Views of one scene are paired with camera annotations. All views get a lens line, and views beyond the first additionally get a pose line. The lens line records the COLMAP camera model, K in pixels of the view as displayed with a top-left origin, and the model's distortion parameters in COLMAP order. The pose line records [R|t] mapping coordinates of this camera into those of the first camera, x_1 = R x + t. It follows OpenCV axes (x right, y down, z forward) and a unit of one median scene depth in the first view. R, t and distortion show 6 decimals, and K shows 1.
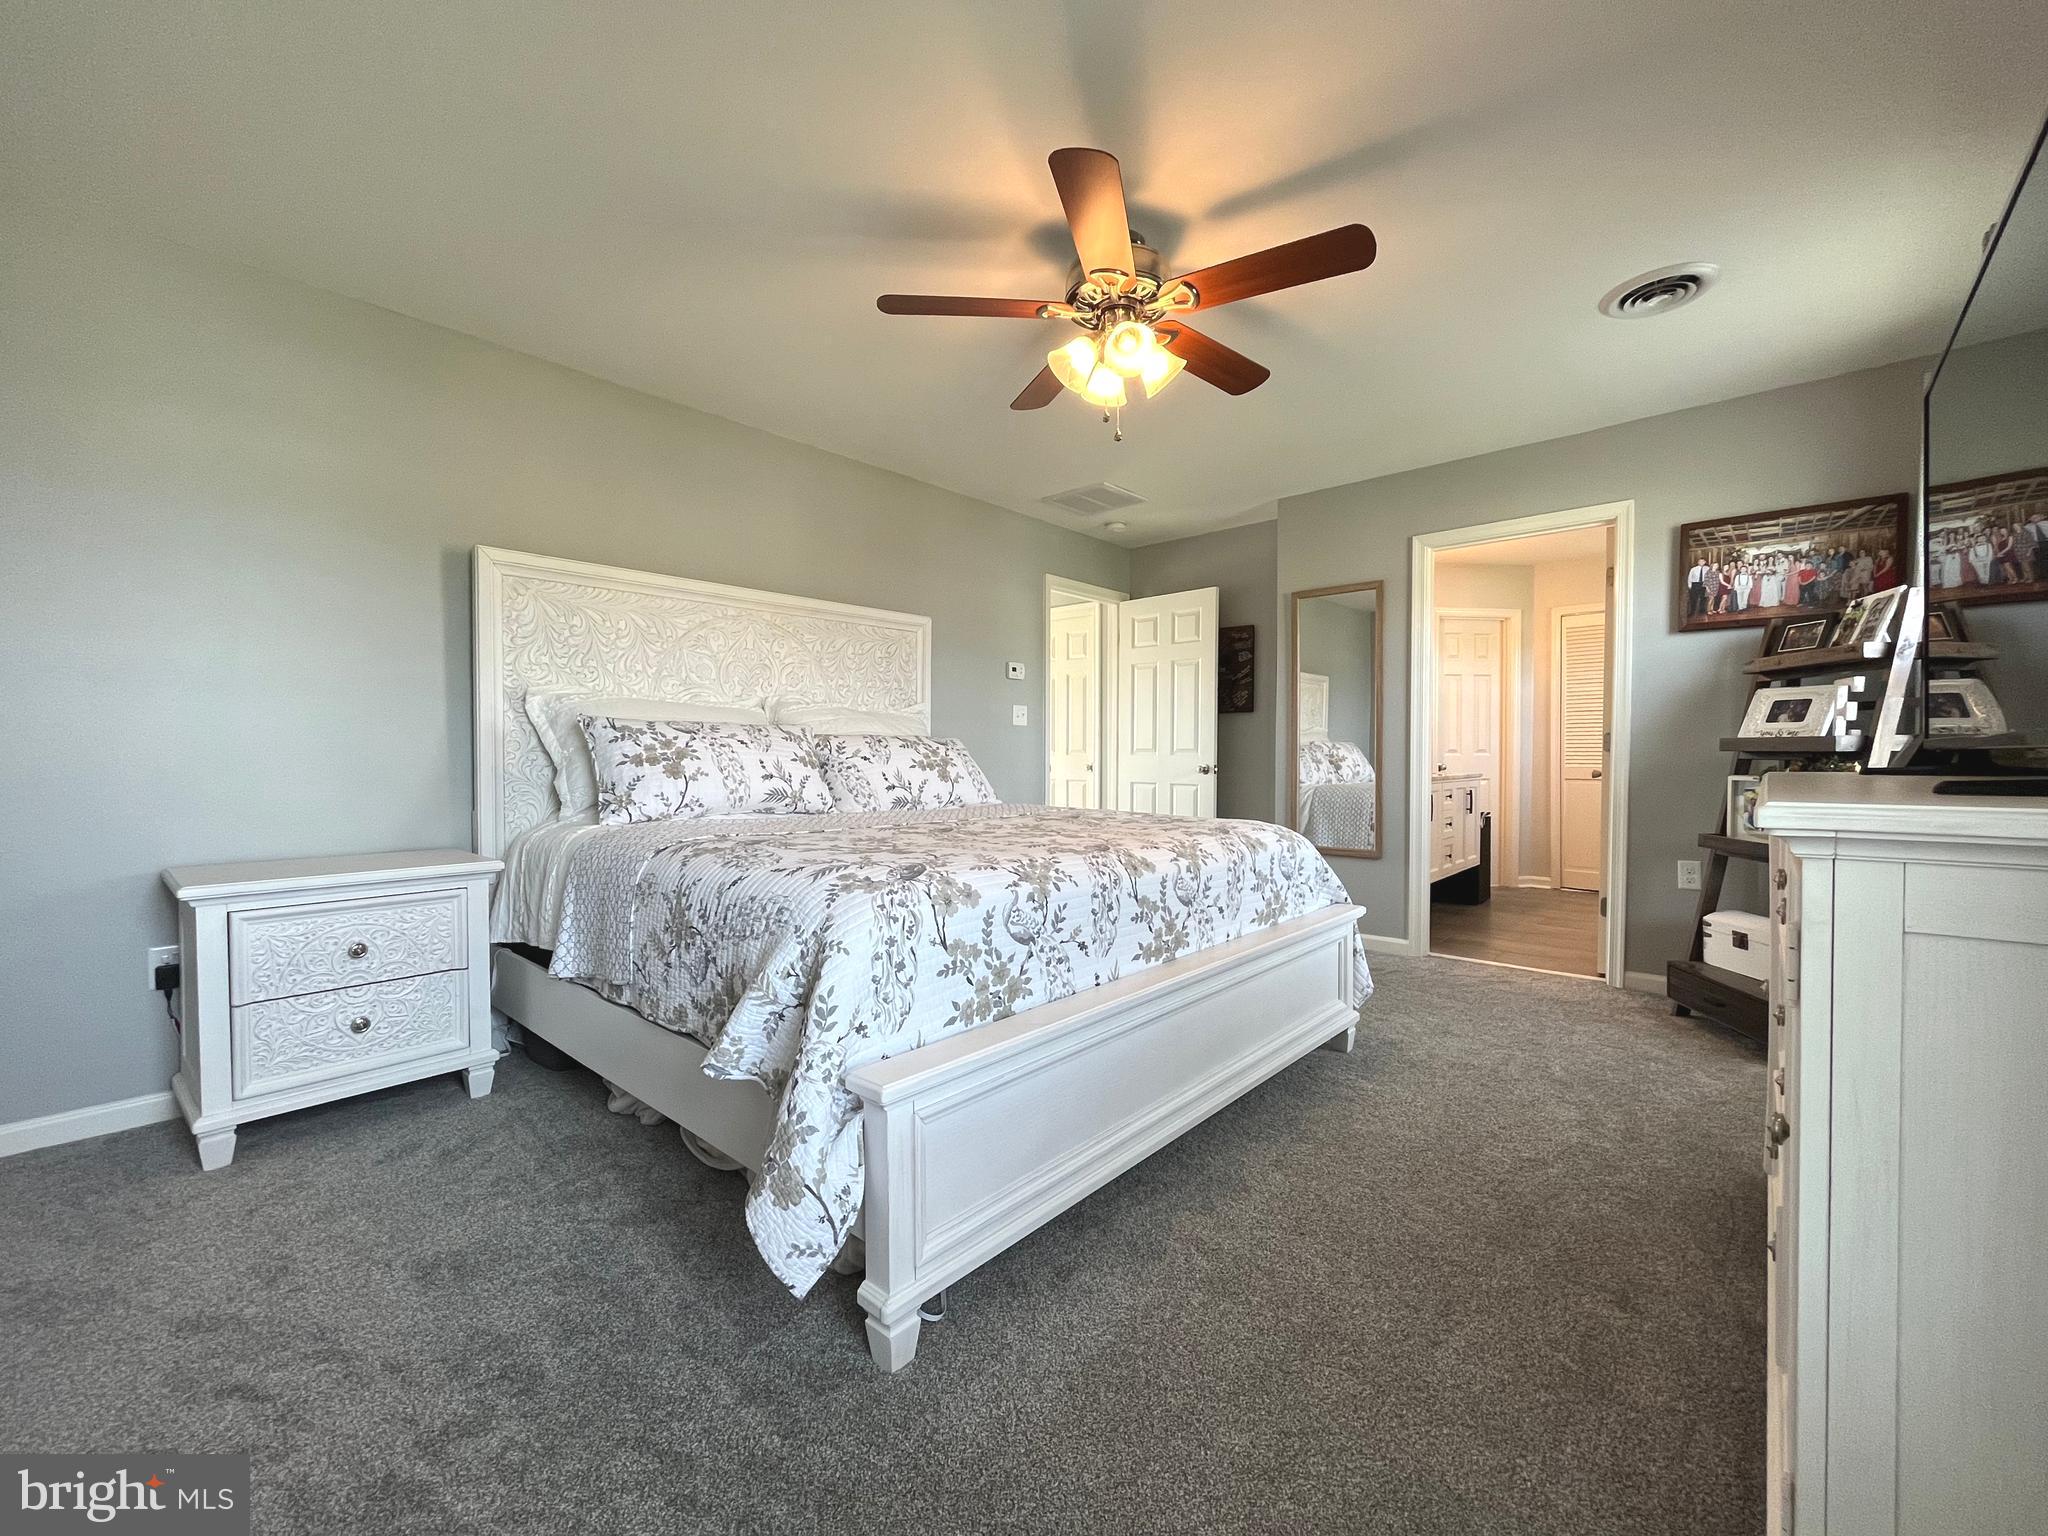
lens RADIAL K [[826.8, 0, 1022.4], [0, 826.8, 769.8], [0, 0, 1]] dist [-0.000627, -0.000686]
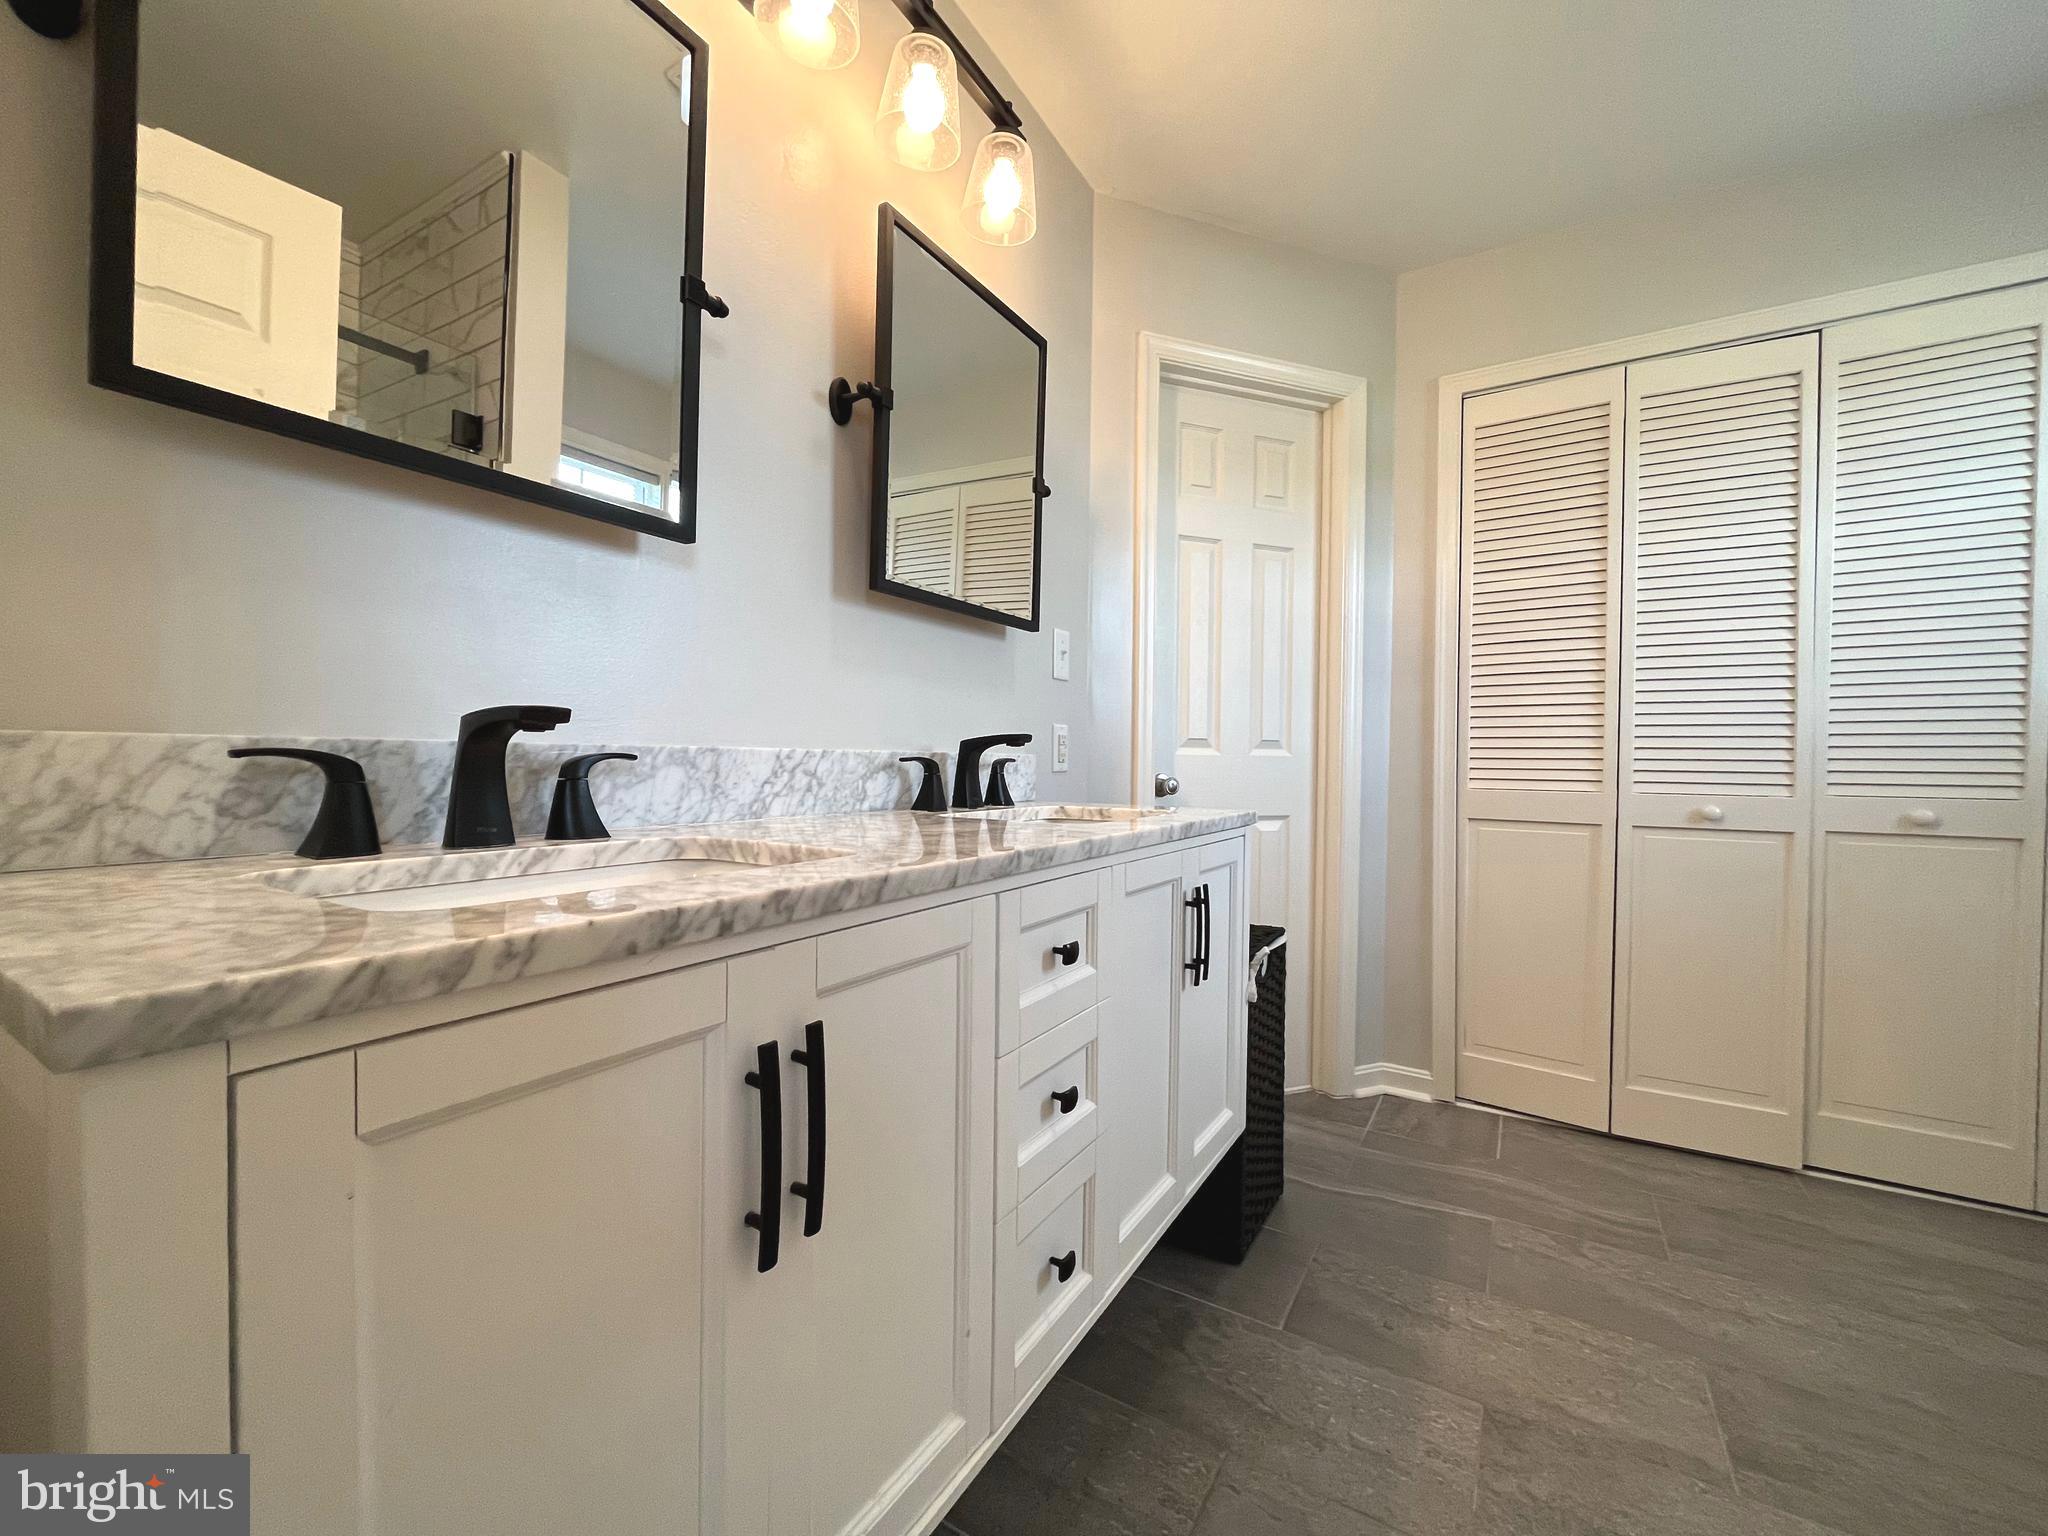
lens RADIAL K [[826.8, 0, 1024.5], [0, 826.8, 768.4], [0, 0, 1]] dist [-0.000627, -0.000686]
pose [[0.984017, 0.007808, 0.177904, 0.379252], [-0.007583, 0.999969, -0.001946, -0.009278], [-0.177914, 0.000566, 0.984046, 0.649950]]
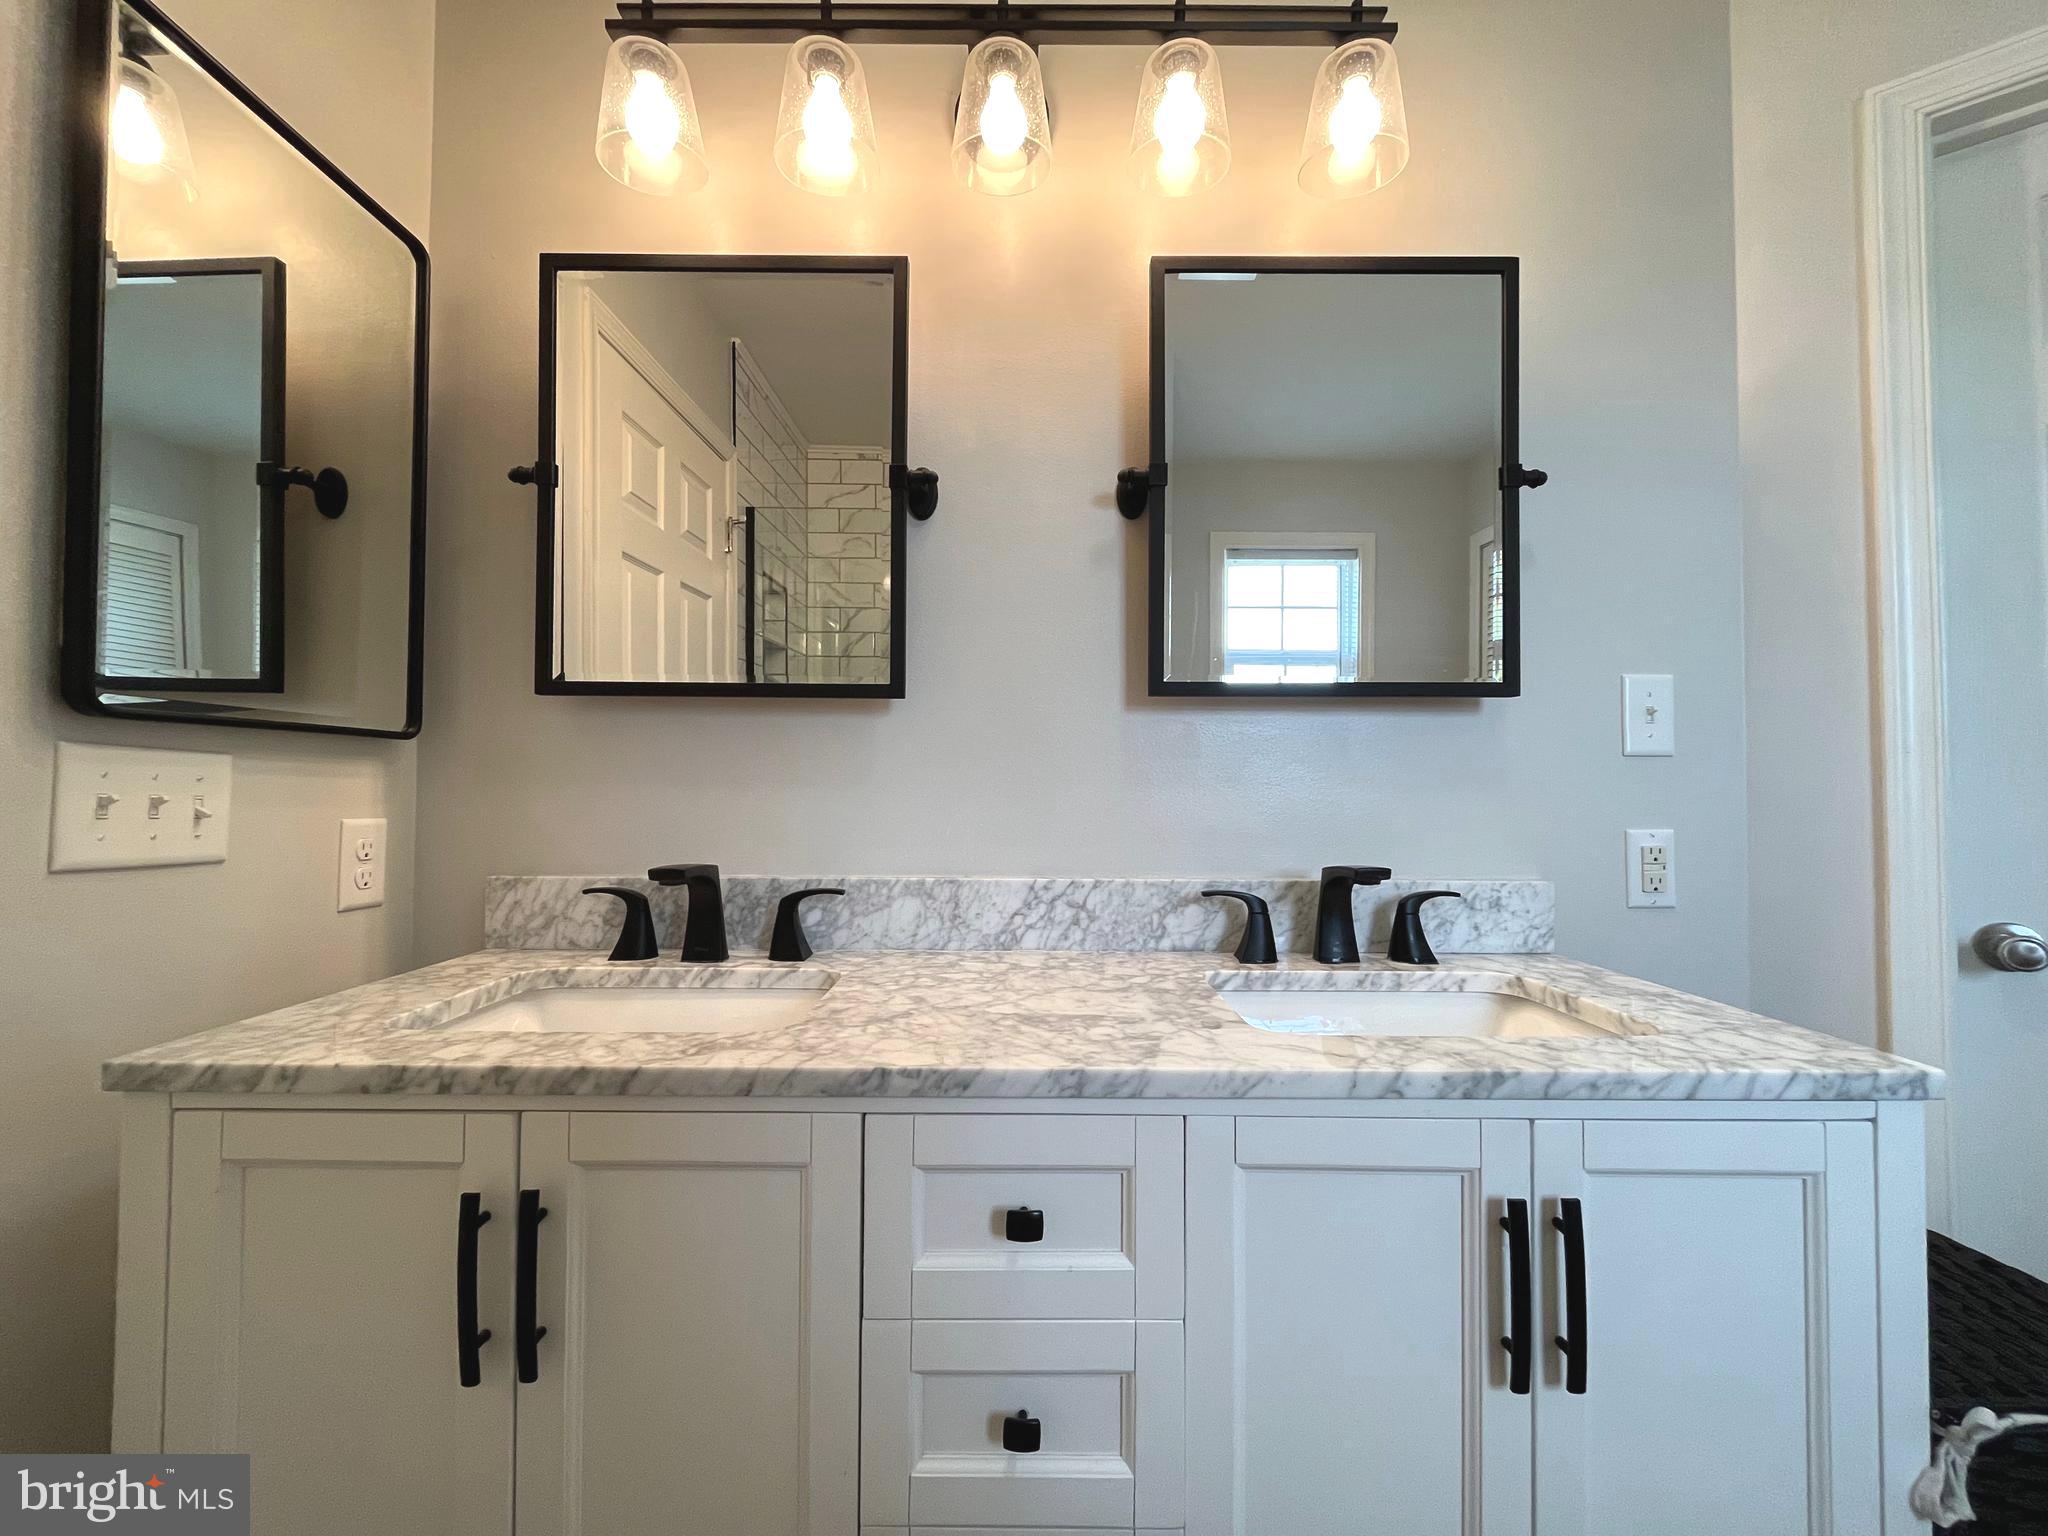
lens RADIAL K [[826.8, 0, 1031.1], [0, 826.8, 771.3], [0, 0, 1]] dist [-0.000627, -0.000686]
pose [[0.666715, -0.019259, -0.745064, 0.500640], [-0.013781, 0.999177, -0.038160, -0.031797], [0.745186, 0.035709, 0.665900, 0.725842]]
